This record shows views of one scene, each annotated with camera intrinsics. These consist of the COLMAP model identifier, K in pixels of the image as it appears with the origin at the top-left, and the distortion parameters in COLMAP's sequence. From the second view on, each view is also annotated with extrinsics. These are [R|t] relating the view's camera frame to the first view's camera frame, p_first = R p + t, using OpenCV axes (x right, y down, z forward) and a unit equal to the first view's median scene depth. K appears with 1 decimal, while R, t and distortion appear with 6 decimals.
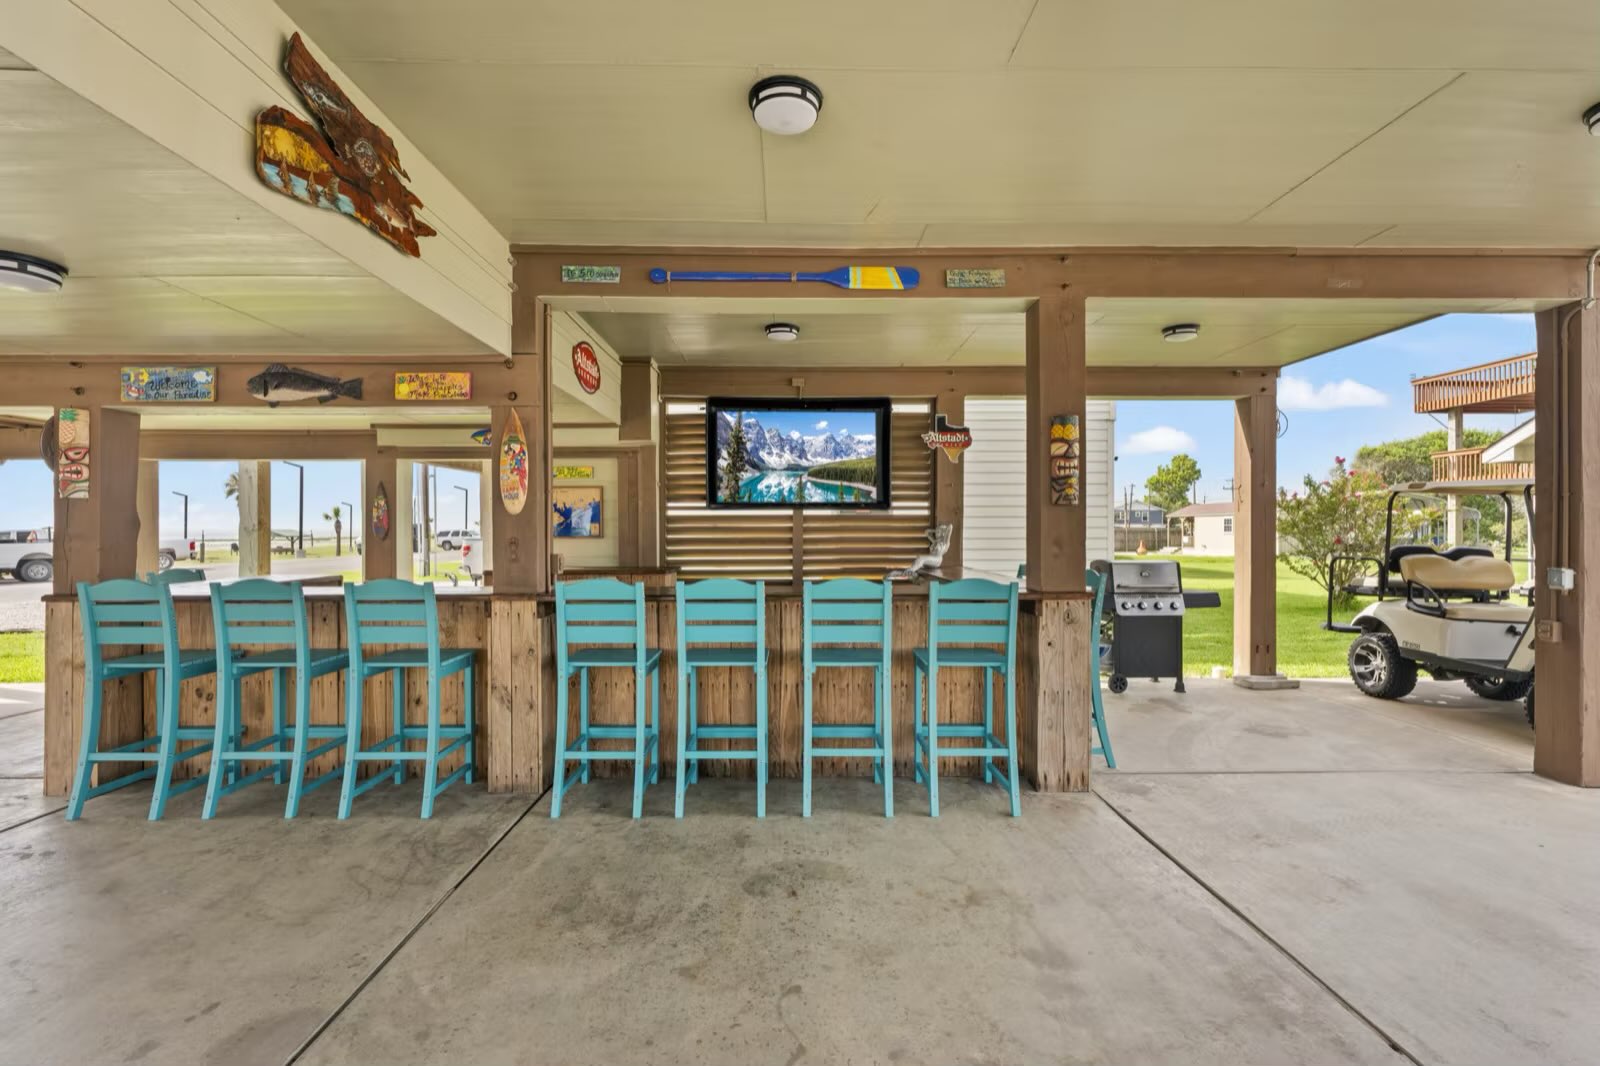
lens RADIAL K [[723.1, 0, 800.1], [0, 723.1, 527.9], [0, 0, 1]] dist [-0.003613, 0.000442]
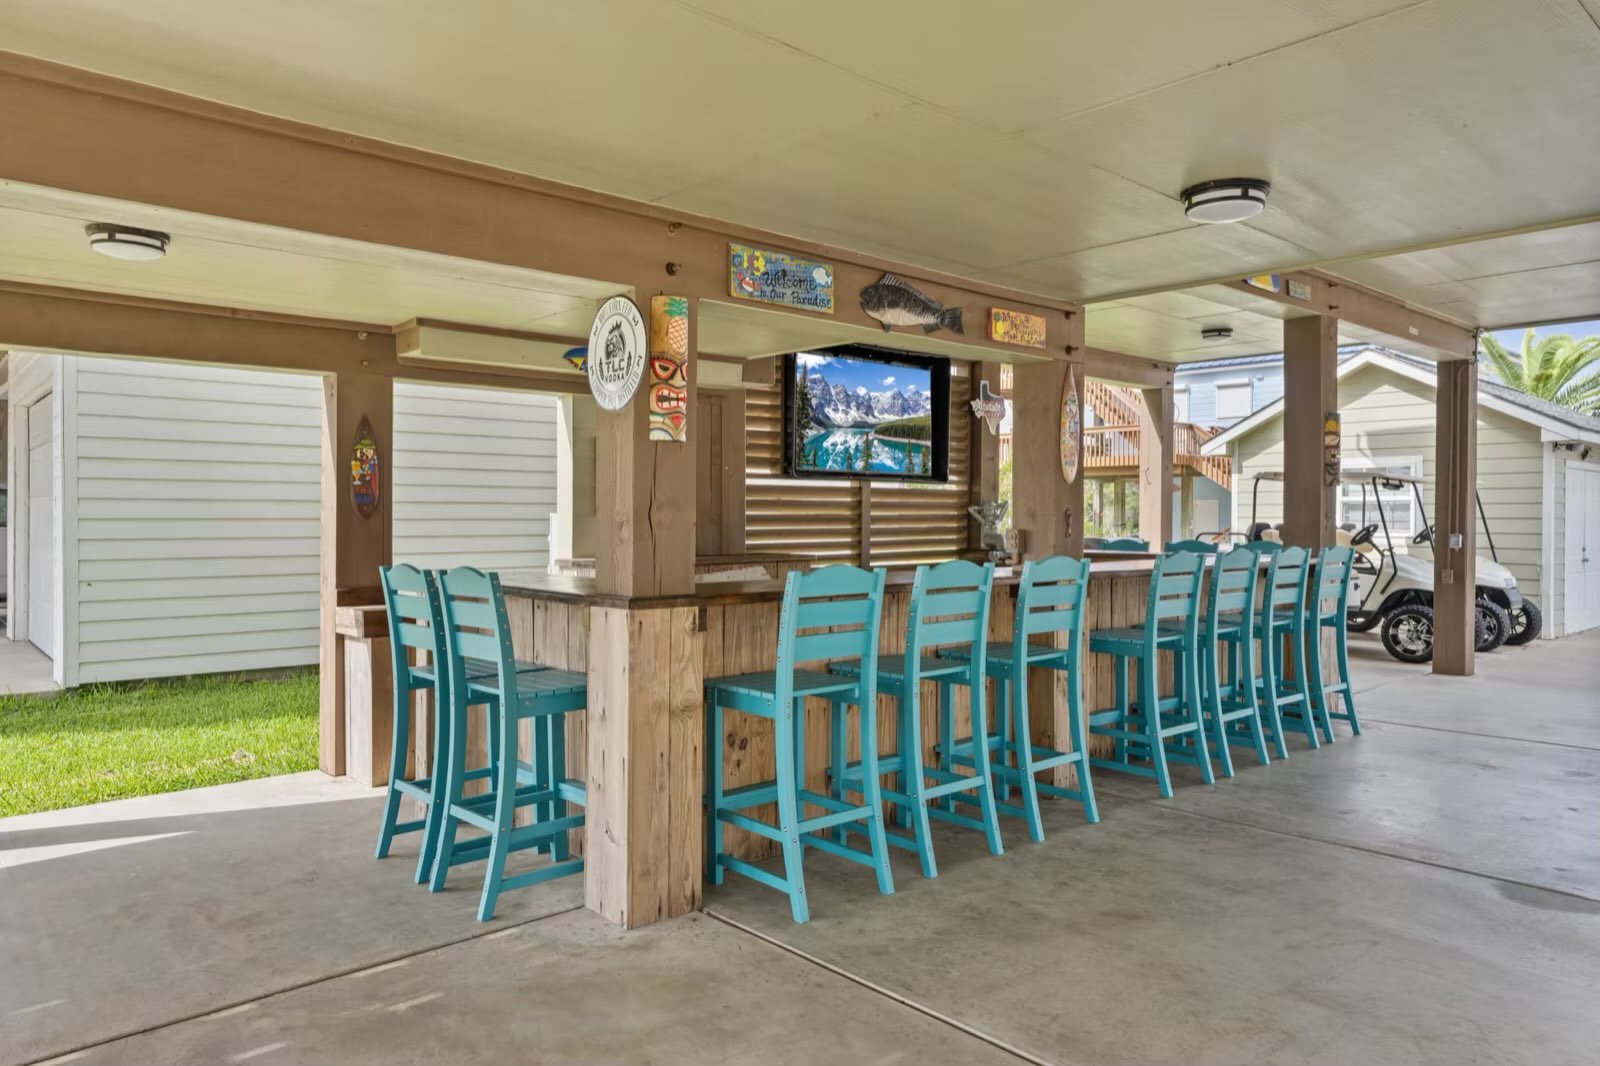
lens RADIAL K [[1076.4, 0, 800.5], [0, 1076.4, 522.6], [0, 0, 1]] dist [-0.002157, 0.000177]
pose [[0.749354, -0.001730, 0.662167, -1.485627], [-0.005842, 0.999940, 0.009224, 0.019173], [-0.662144, -0.010781, 0.749299, 0.220933]]
